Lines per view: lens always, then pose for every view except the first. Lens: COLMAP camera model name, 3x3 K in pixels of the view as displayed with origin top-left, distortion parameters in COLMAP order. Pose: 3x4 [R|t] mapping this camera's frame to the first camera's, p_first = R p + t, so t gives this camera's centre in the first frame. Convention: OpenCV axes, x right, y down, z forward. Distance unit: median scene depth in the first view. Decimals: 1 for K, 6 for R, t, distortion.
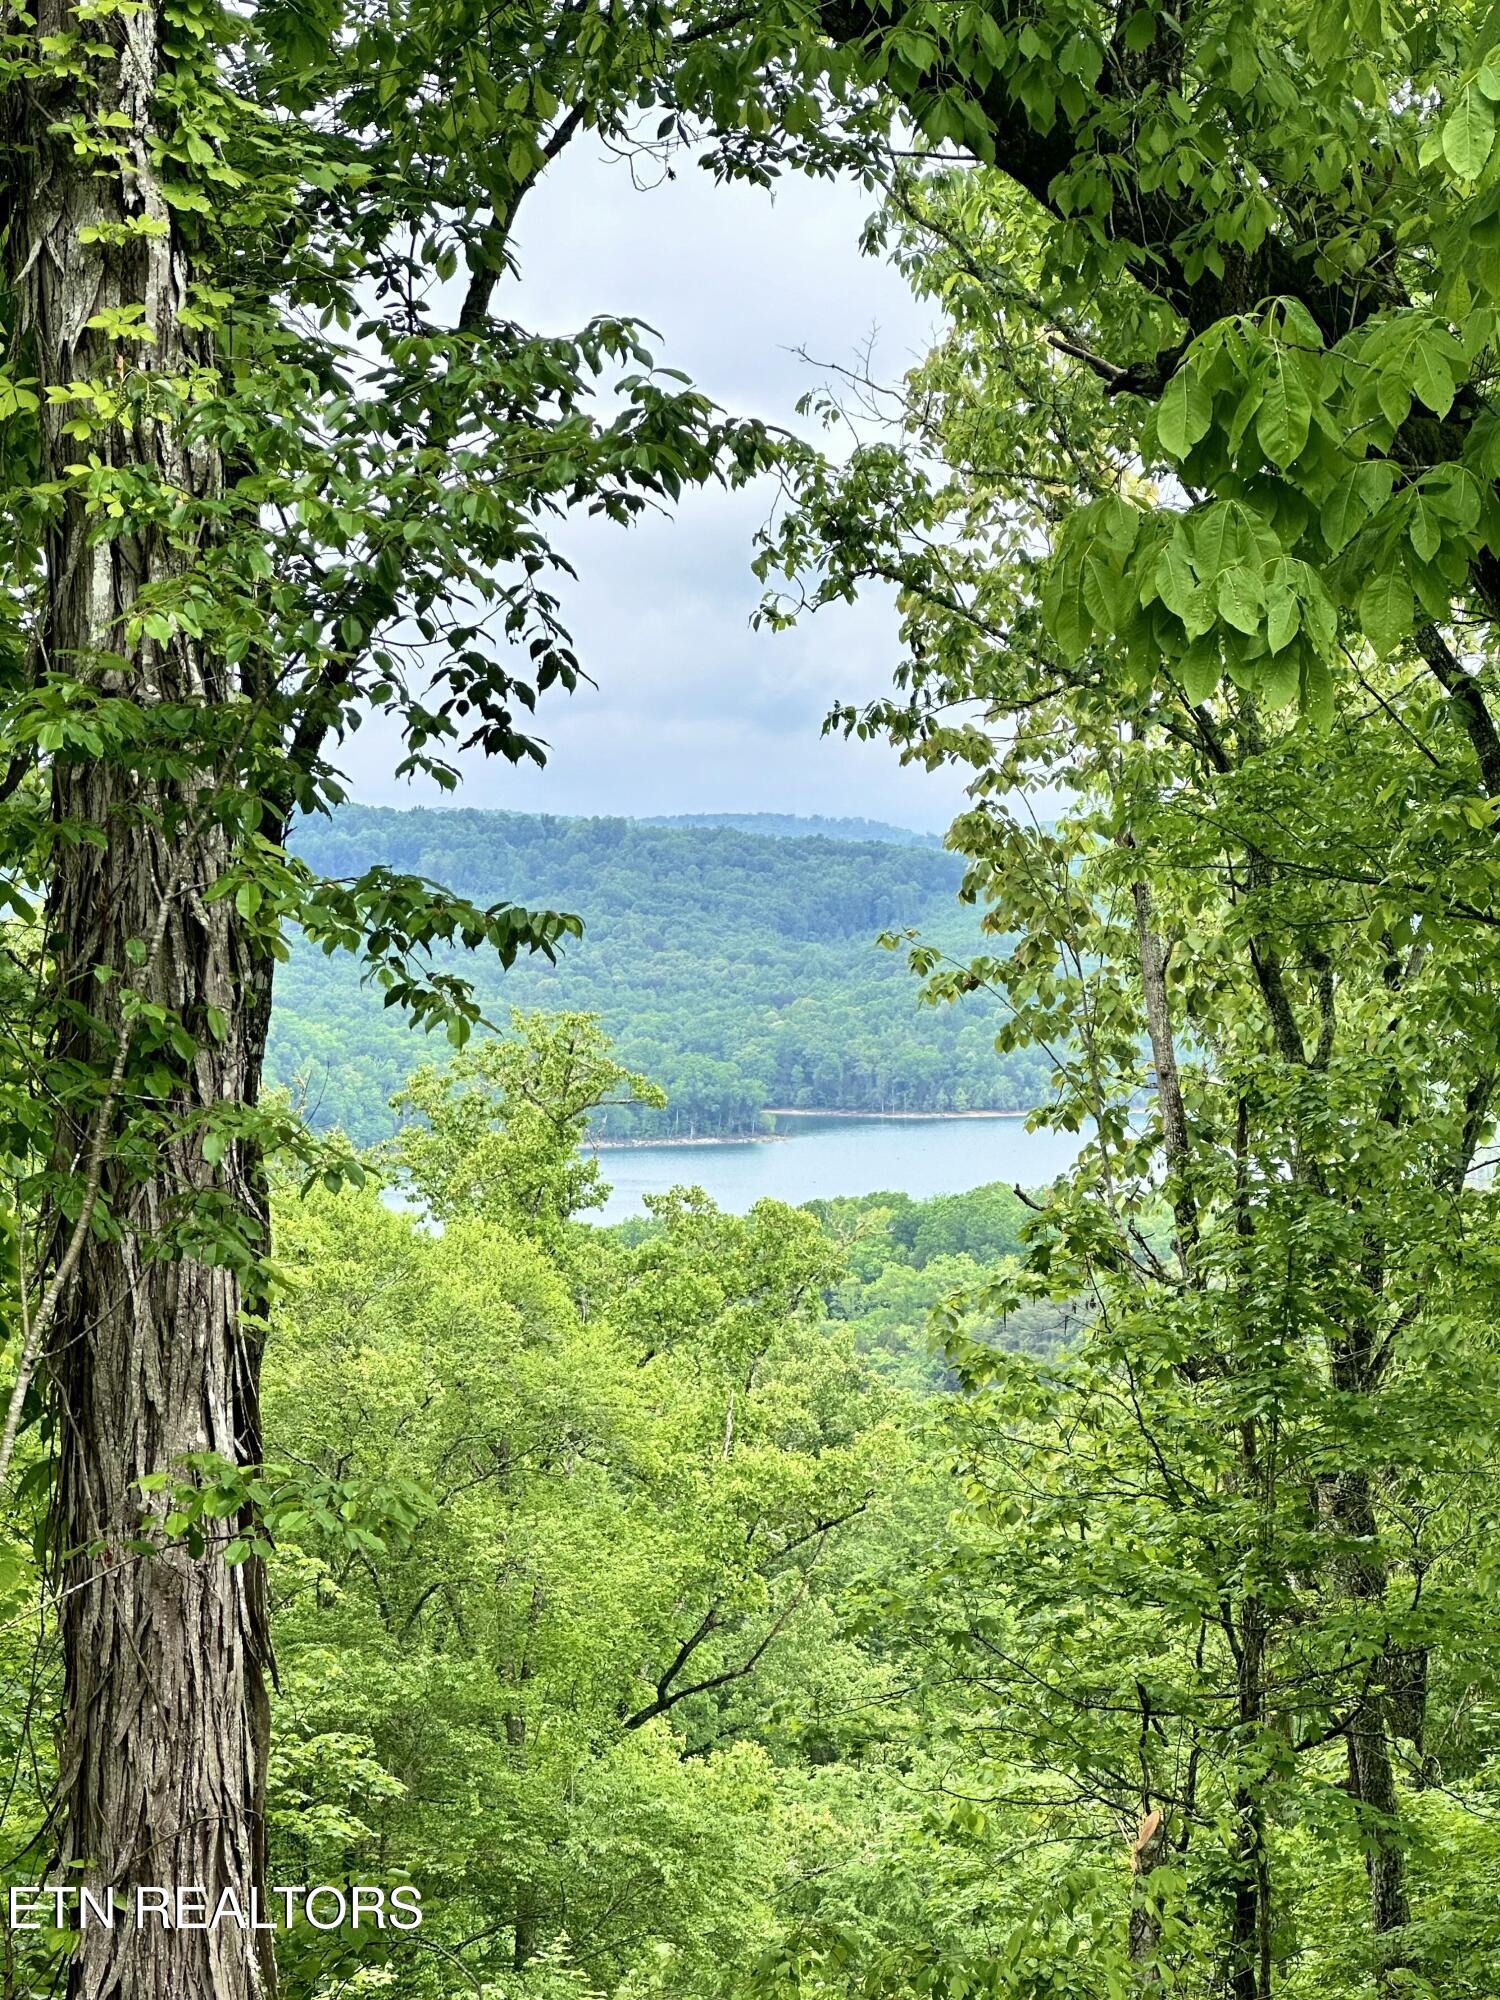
lens RADIAL K [[4912.7, 0, 749.6], [0, 4912.7, 1005.6], [0, 0, 1]] dist [0.133219, 0.000000]
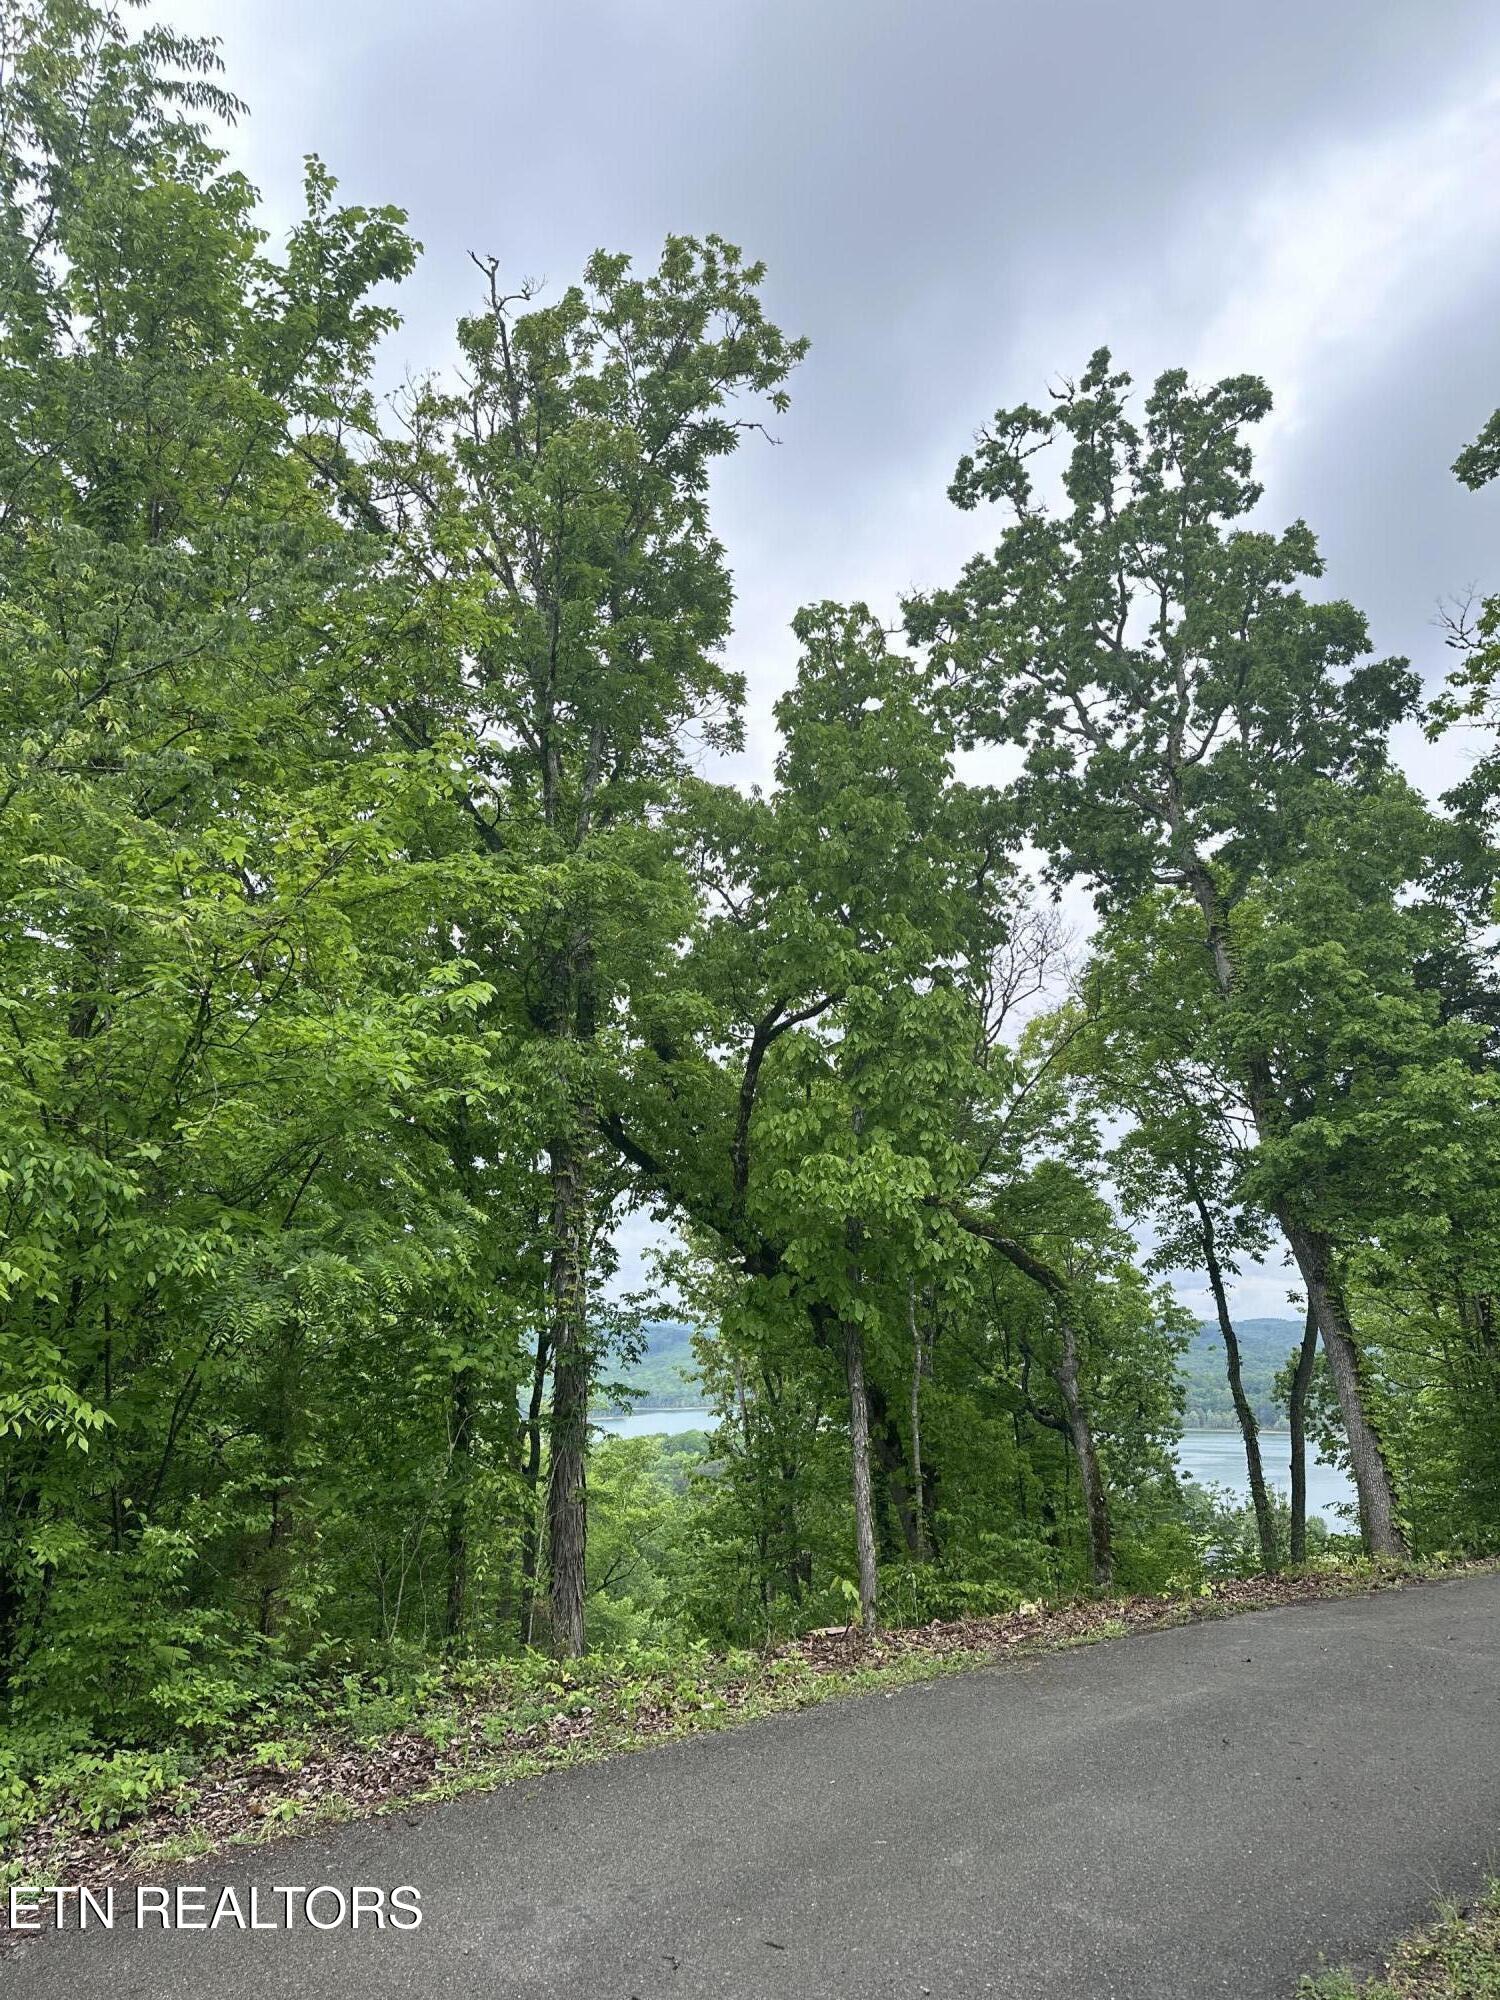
lens RADIAL K [[1377.4, 0, 765.1], [0, 1377.4, 995.2], [0, 0, 1]] dist [0.074813, -0.006671]
pose [[0.994935, 0.017605, 0.098968, -0.031474], [0.009118, 0.964678, -0.263273, -0.016650], [-0.100107, 0.262842, 0.959632, -0.371128]]
